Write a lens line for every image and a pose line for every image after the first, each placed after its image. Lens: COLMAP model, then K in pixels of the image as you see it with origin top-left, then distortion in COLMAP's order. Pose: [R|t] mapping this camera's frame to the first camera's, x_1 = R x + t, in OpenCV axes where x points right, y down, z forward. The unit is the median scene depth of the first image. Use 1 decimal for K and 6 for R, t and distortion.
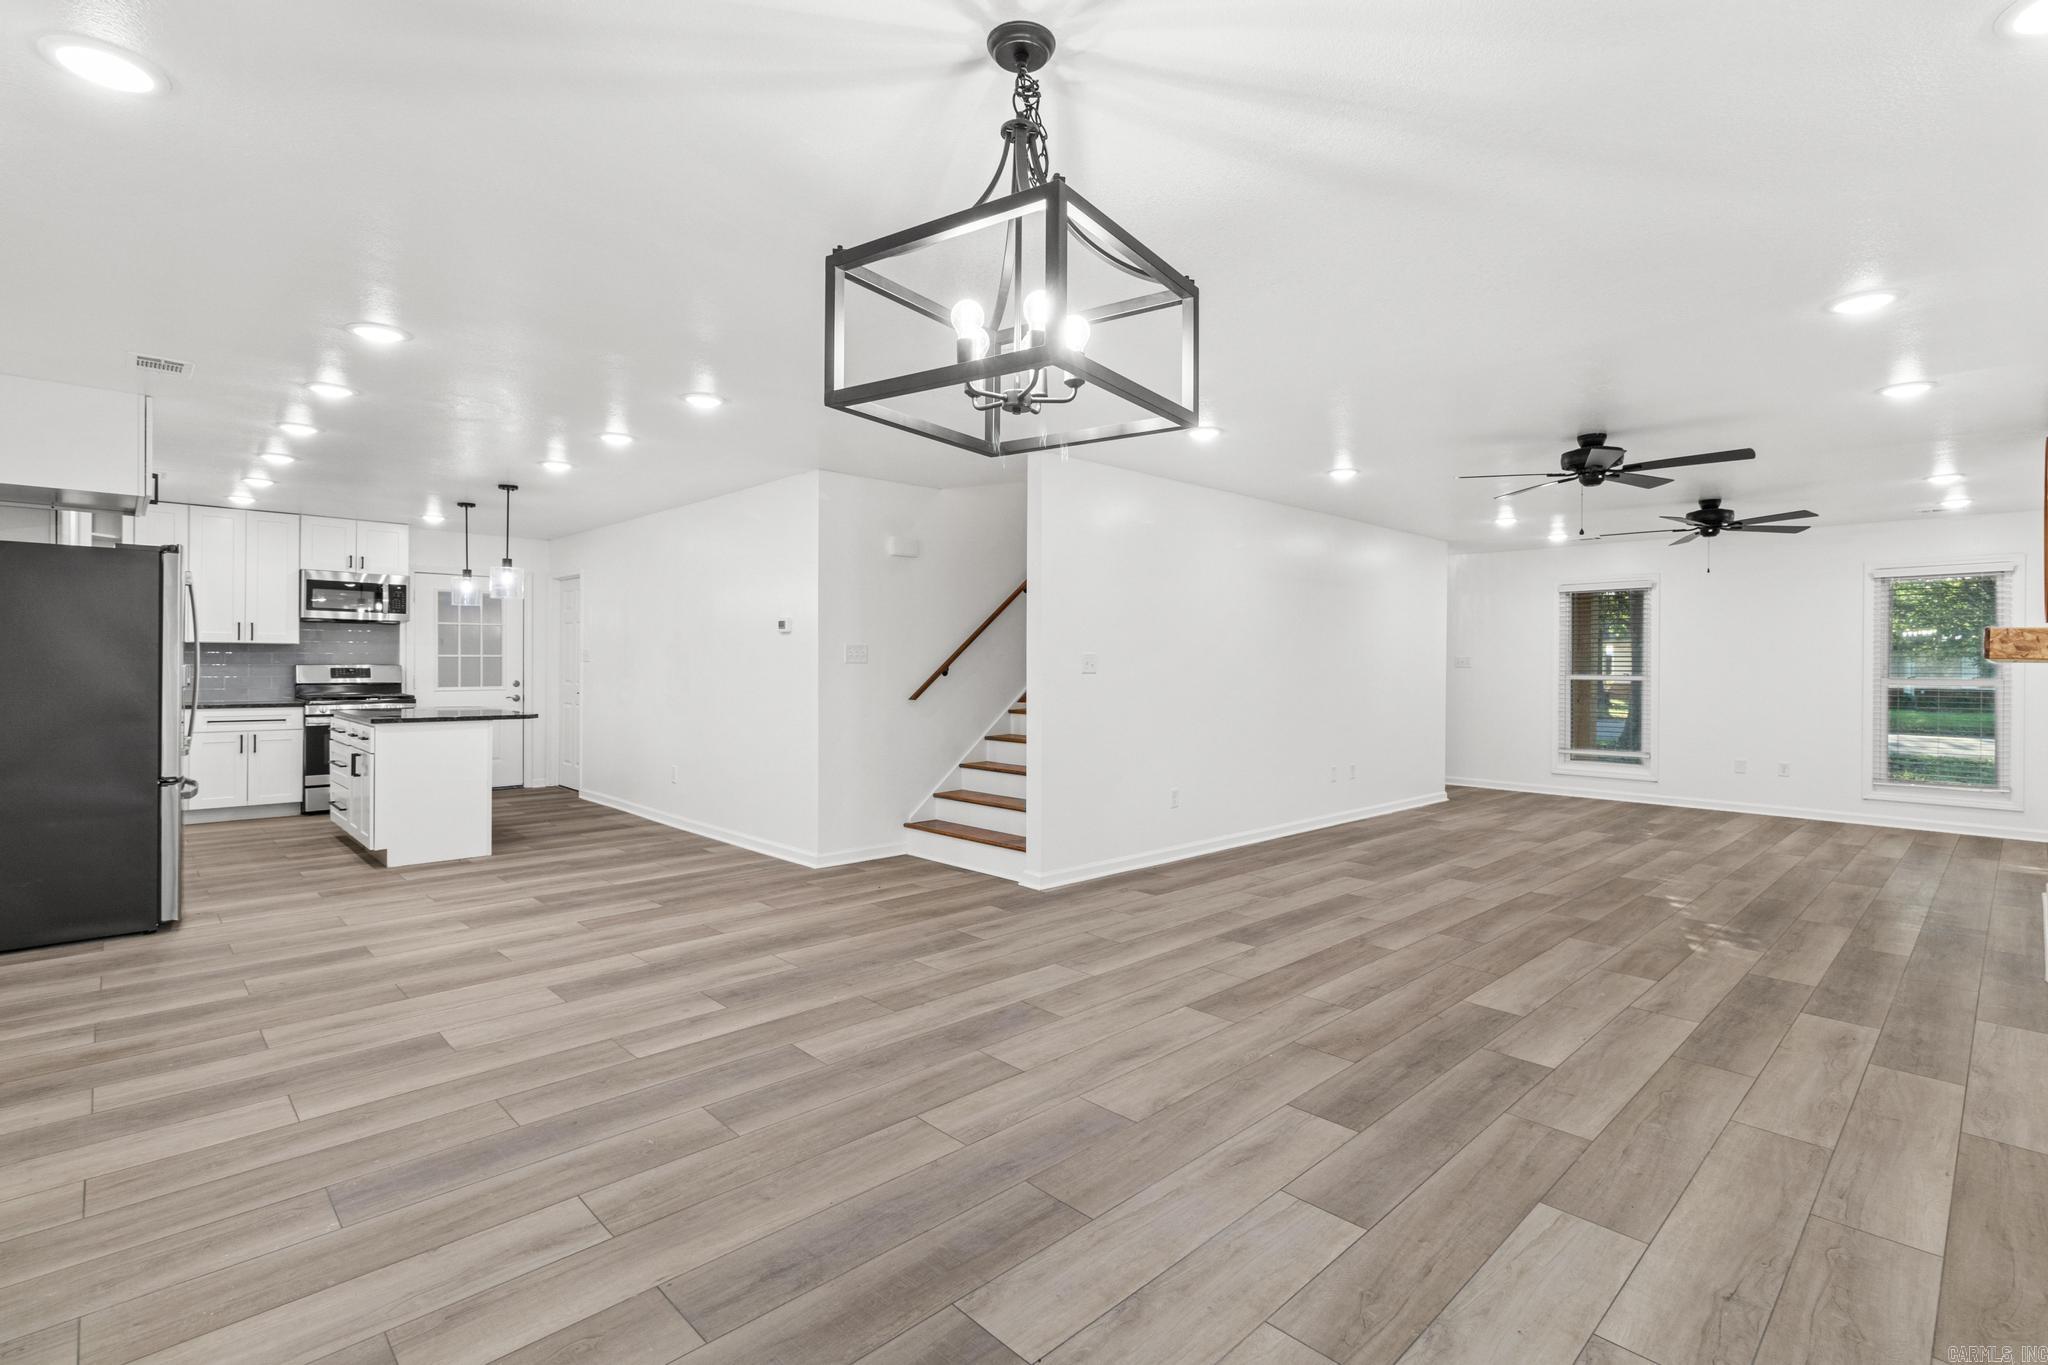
lens RADIAL K [[950.4, 0, 1036.4], [0, 950.4, 670.1], [0, 0, 1]] dist [0.004085, -0.000924]
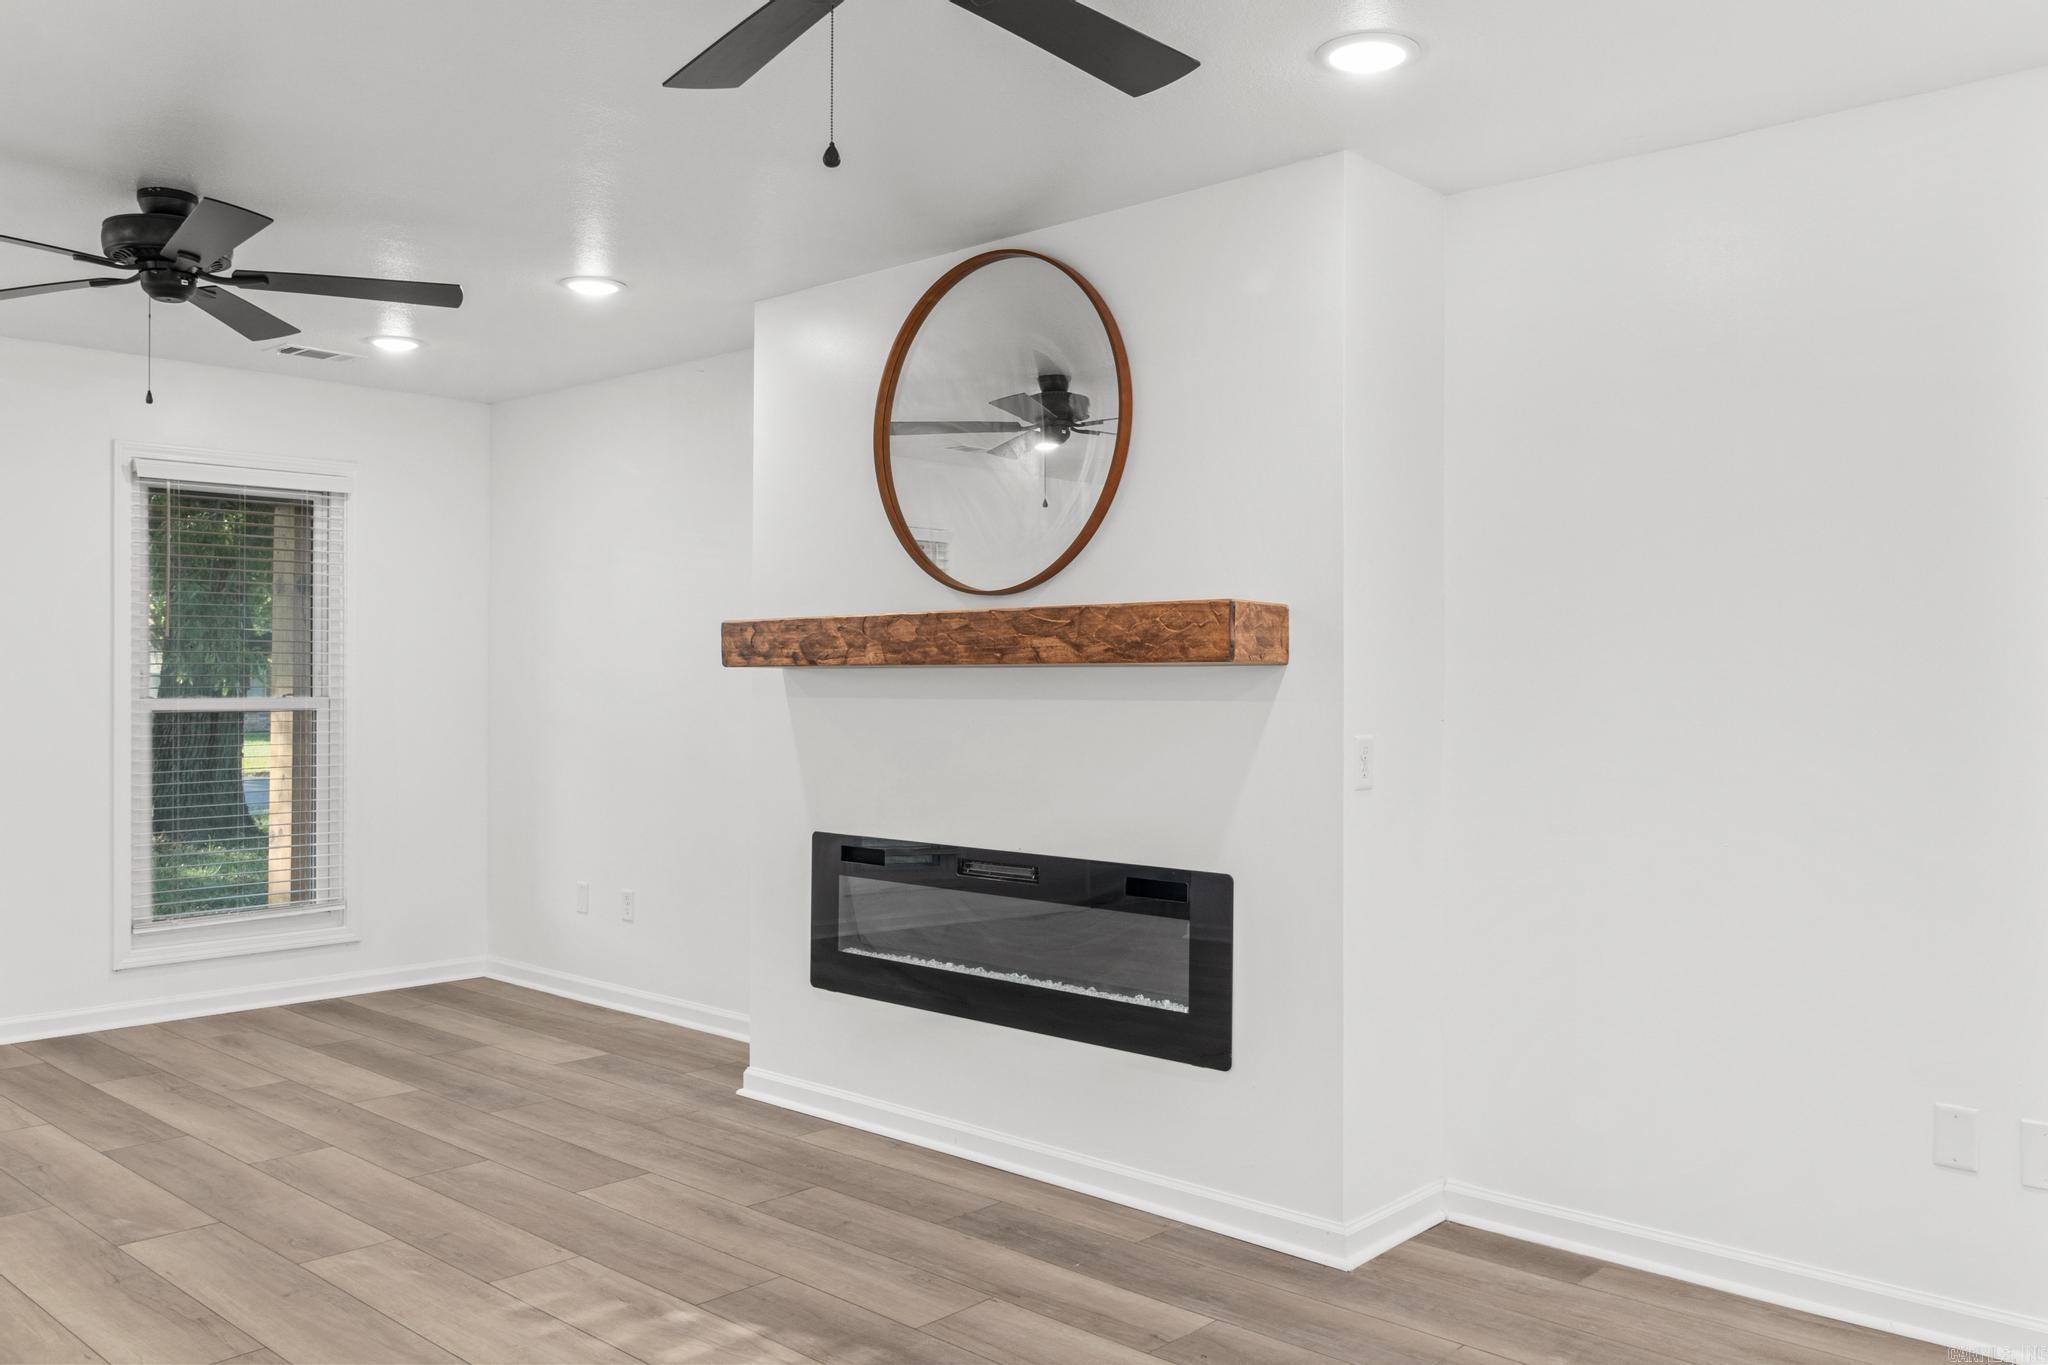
lens RADIAL K [[1611.5, 0, 1021.3], [0, 1611.5, 687.0], [0, 0, 1]] dist [0.010347, -0.005560]
pose [[-0.060920, -0.011041, 0.998082, 0.210605], [0.003142, 0.999932, 0.011253, -0.012028], [-0.998138, 0.003822, -0.060881, 1.501771]]
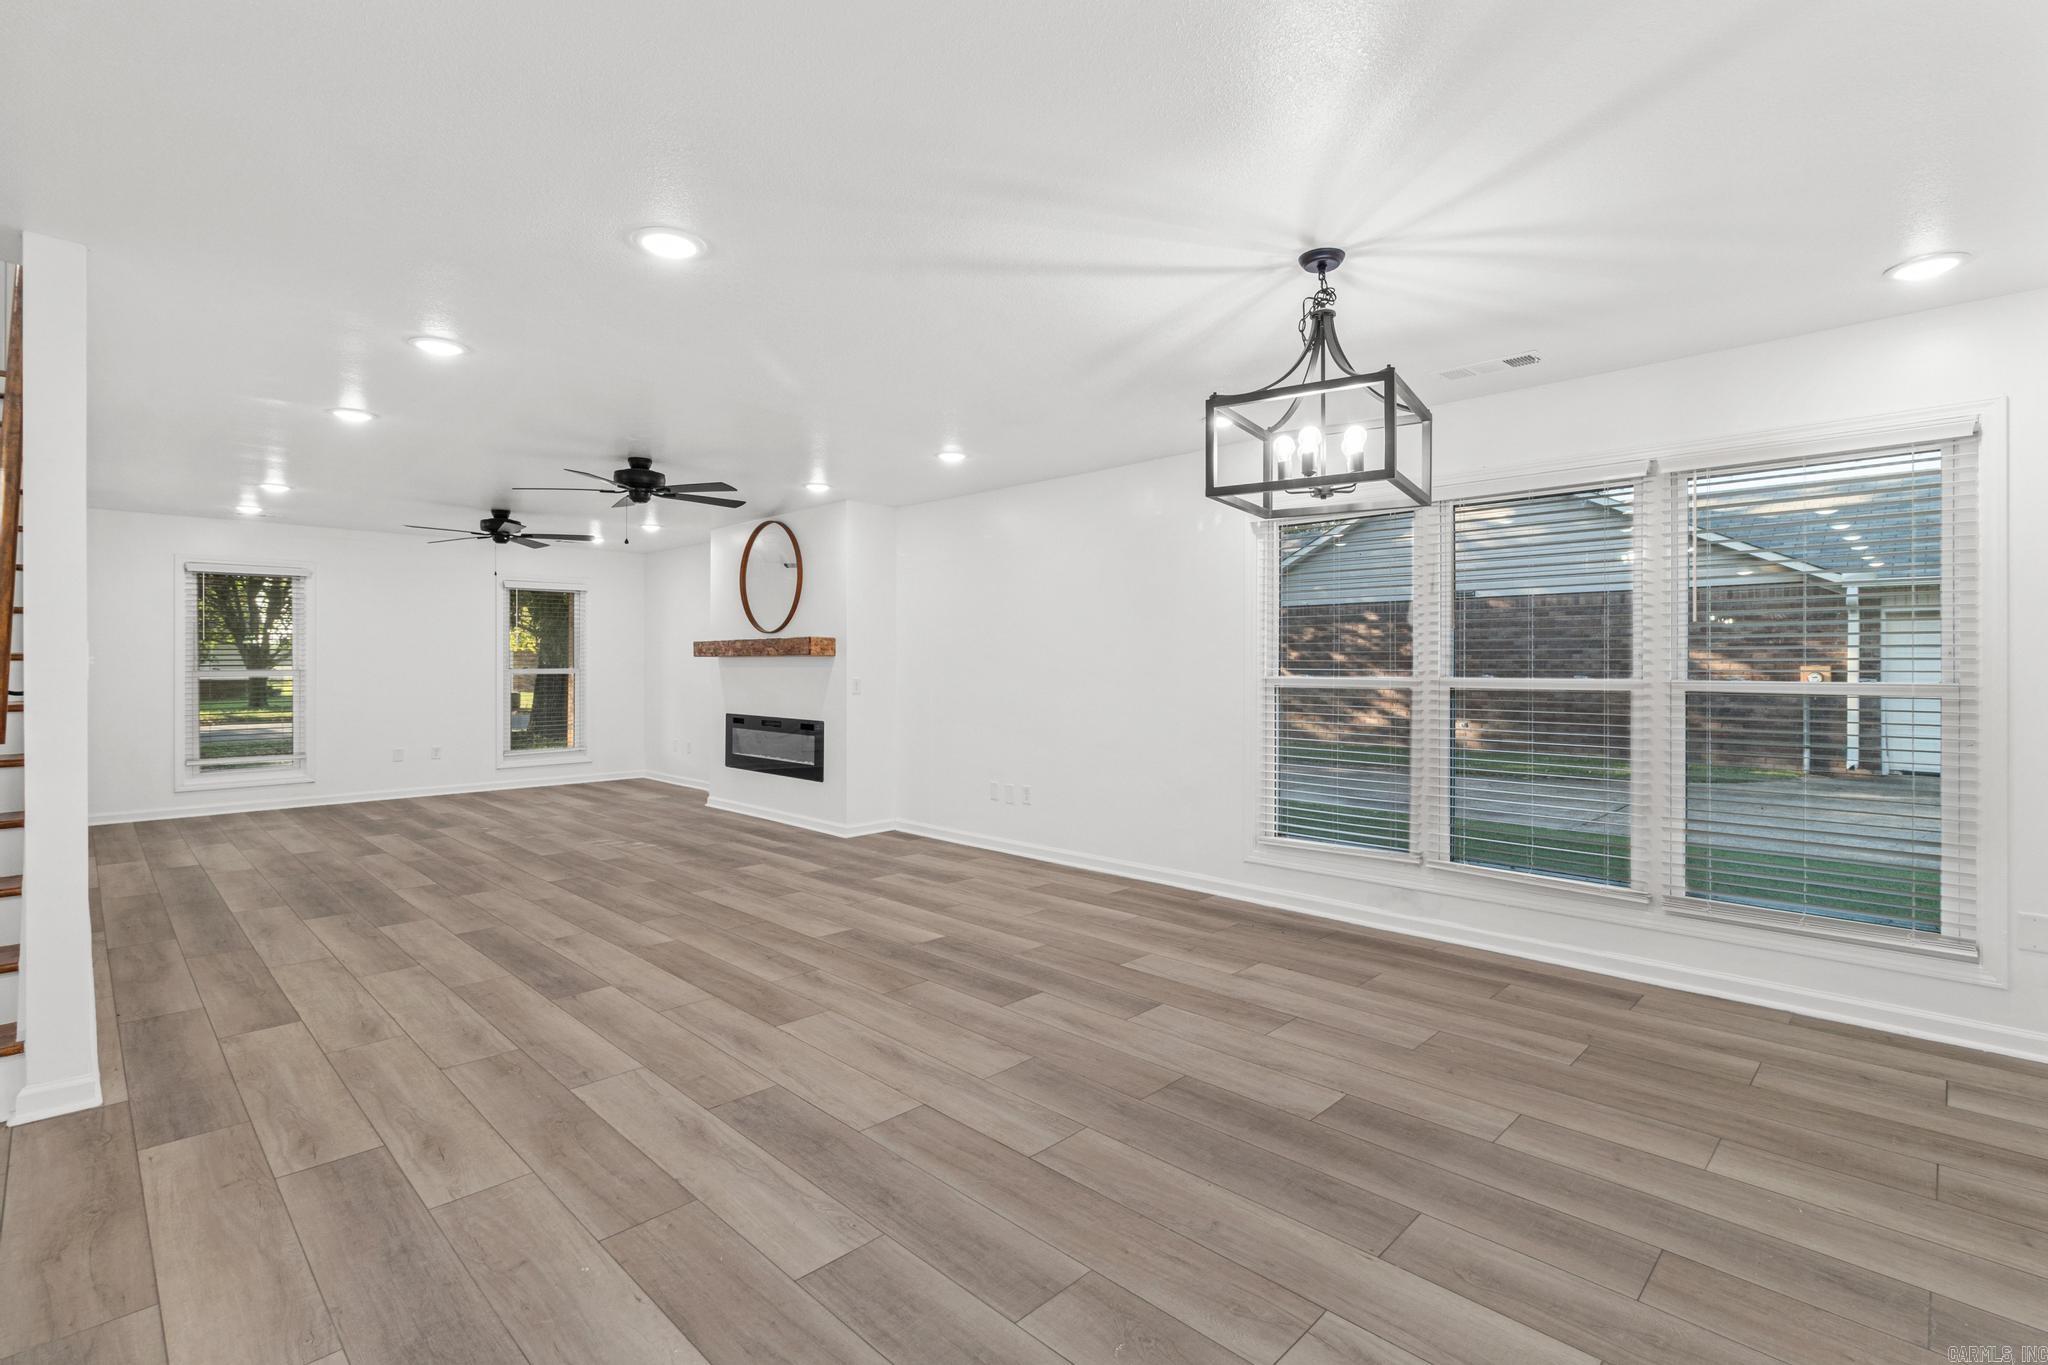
lens RADIAL K [[950.4, 0, 1030.9], [0, 950.4, 663.2], [0, 0, 1]] dist [0.004085, -0.000924]
pose [[-0.026018, -0.007914, 0.999630, -0.867757], [0.005484, 0.999952, 0.008059, -0.013078], [-0.999646, 0.005691, -0.025974, 0.850045]]
